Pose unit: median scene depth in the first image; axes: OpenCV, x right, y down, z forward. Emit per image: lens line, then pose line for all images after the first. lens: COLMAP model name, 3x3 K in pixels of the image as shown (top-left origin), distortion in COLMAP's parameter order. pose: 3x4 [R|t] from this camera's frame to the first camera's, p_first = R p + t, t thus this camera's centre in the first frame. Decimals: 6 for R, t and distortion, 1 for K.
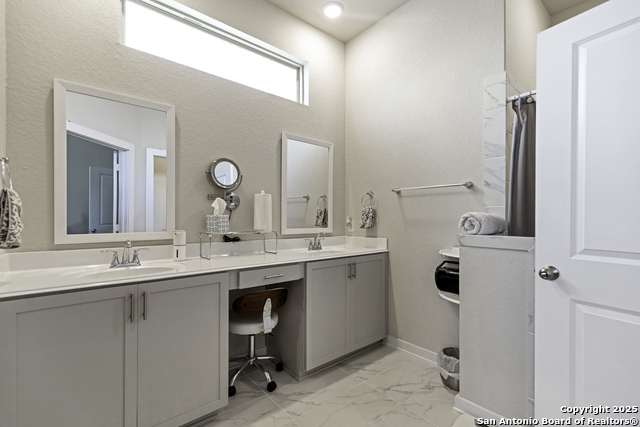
lens RADIAL K [[292.8, 0, 313.6], [0, 292.8, 215.2], [0, 0, 1]] dist [-0.001631, -0.000213]
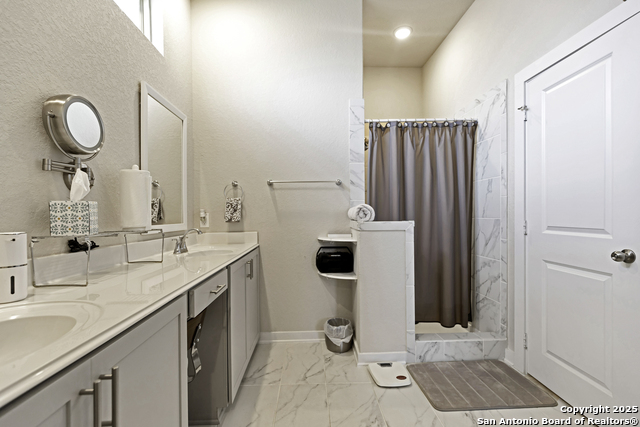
lens RADIAL K [[292.8, 0, 319.1], [0, 292.8, 214.5], [0, 0, 1]] dist [-0.001631, -0.000213]
pose [[0.597197, -0.007629, 0.802059, -0.478174], [0.005054, 0.999971, 0.005749, 0.022069], [-0.802079, 0.000620, 0.597218, 0.325868]]
